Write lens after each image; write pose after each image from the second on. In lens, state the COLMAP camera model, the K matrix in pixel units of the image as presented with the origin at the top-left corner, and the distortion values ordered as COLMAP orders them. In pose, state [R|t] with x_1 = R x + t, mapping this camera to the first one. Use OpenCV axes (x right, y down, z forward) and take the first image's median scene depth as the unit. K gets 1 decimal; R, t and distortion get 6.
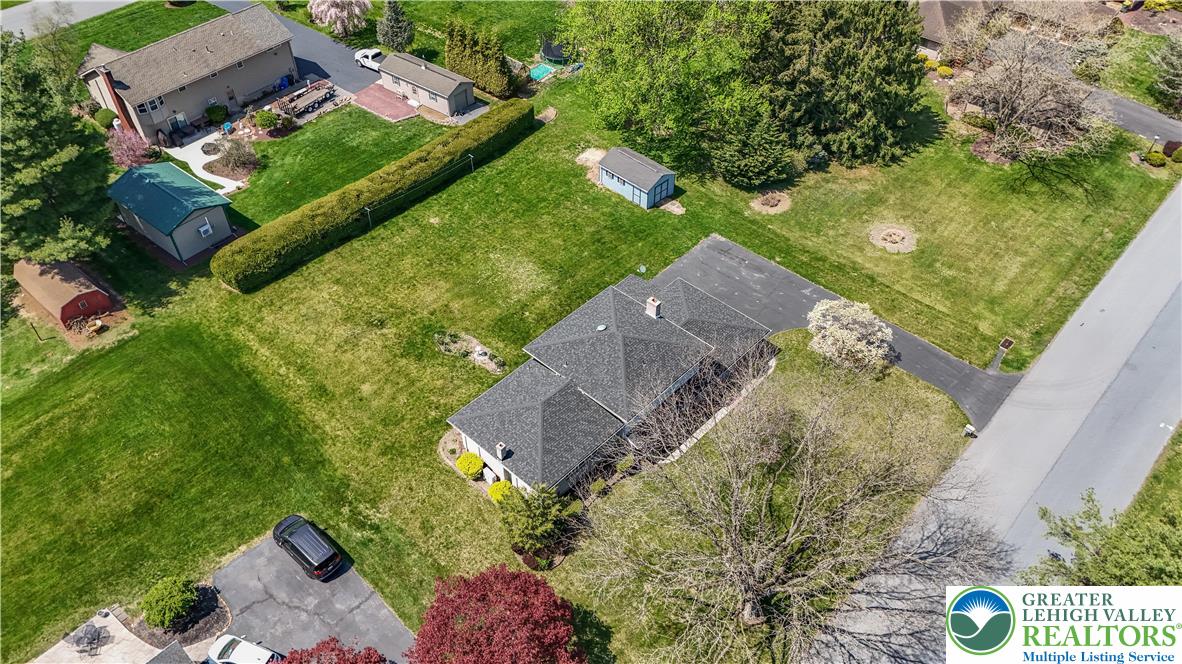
lens RADIAL K [[880.9, 0, 591.0], [0, 880.9, 332.0], [0, 0, 1]] dist [0.095490, -0.108038]
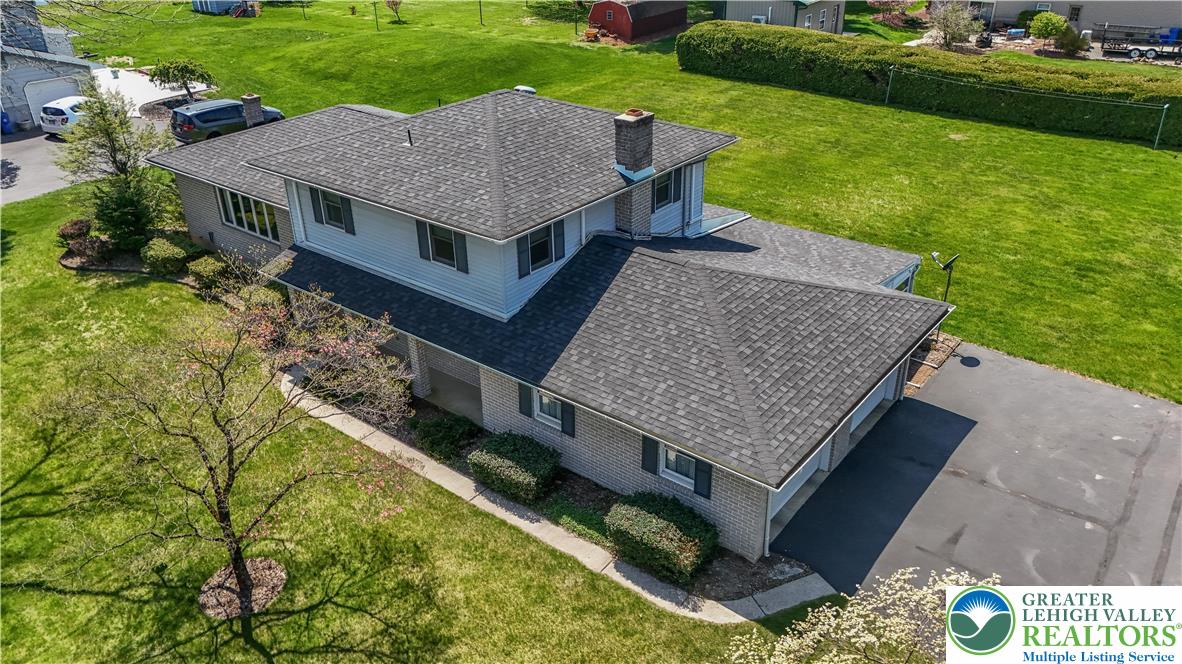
lens RADIAL K [[880.9, 0, 591.0], [0, 880.9, 332.0], [0, 0, 1]] dist [0.095490, -0.108038]
pose [[0.081408, 0.461853, -0.883213, 0.331349], [-0.688381, 0.666891, 0.285284, -0.052601], [0.720766, 0.584763, 0.372221, 0.739360]]
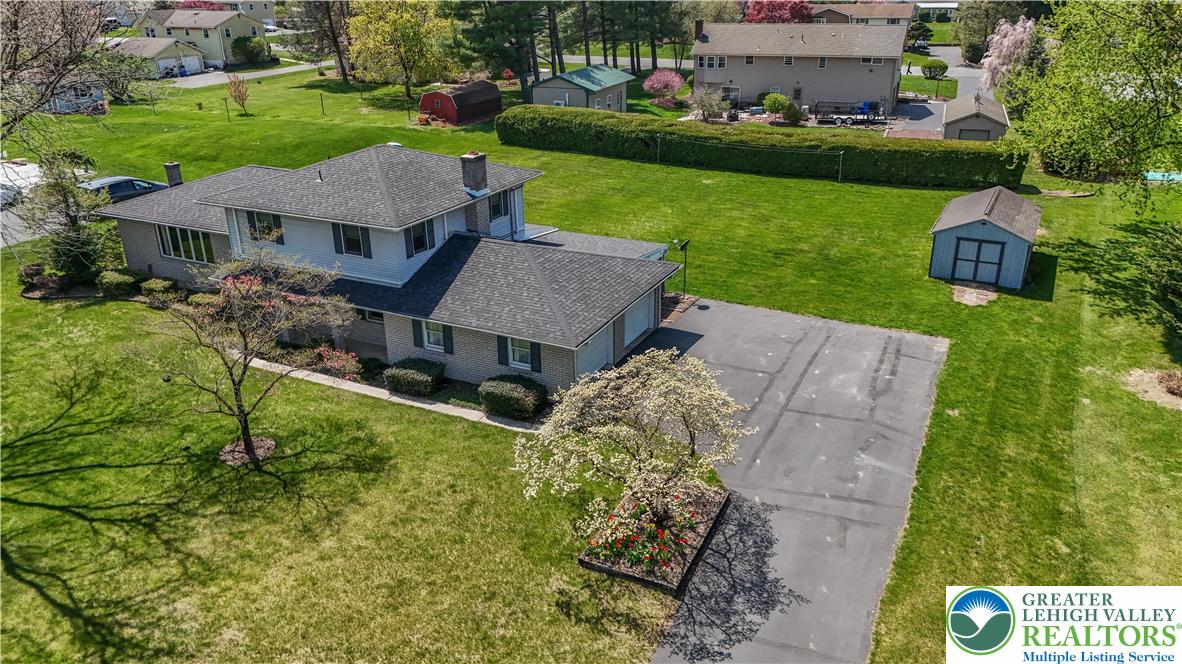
lens RADIAL K [[880.9, 0, 591.0], [0, 880.9, 332.0], [0, 0, 1]] dist [0.095490, -0.108038]
pose [[0.278064, 0.360759, -0.890244, 0.483560], [-0.662912, 0.742780, 0.093944, -0.042391], [0.695146, 0.564031, 0.445692, 0.709843]]
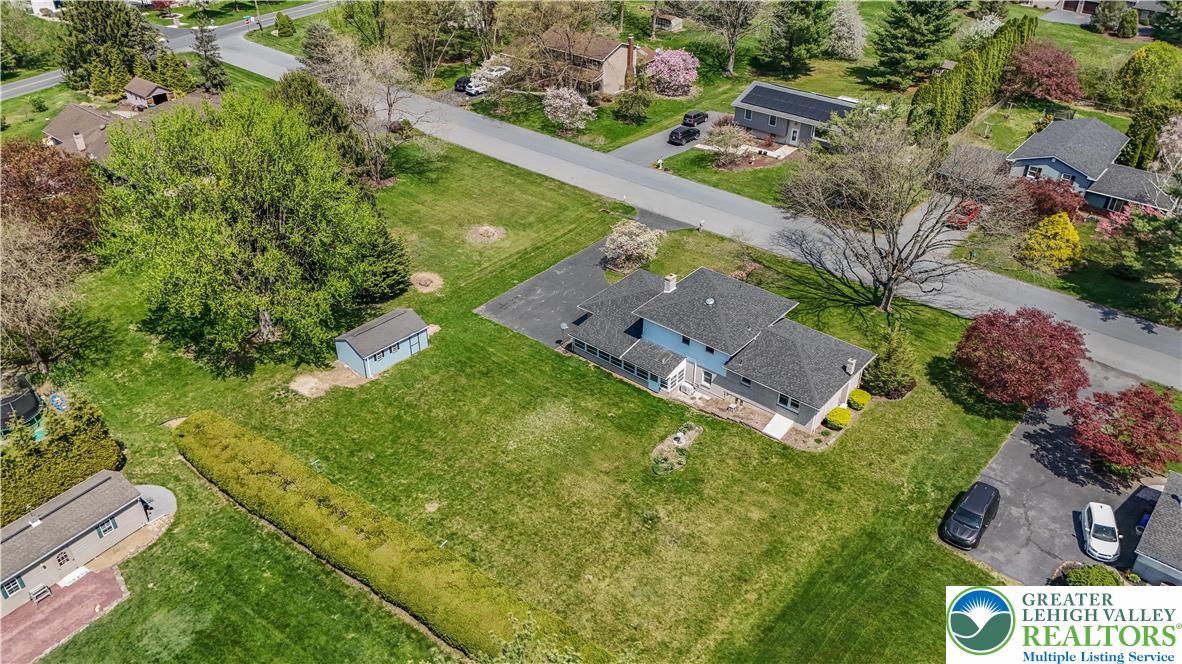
lens RADIAL K [[880.9, 0, 591.0], [0, 880.9, 332.0], [0, 0, 1]] dist [0.095490, -0.108038]
pose [[-0.058422, -0.541531, 0.838648, -0.733971], [0.690681, 0.584639, 0.425626, -0.439971], [-0.720796, 0.604104, 0.339869, 0.591721]]
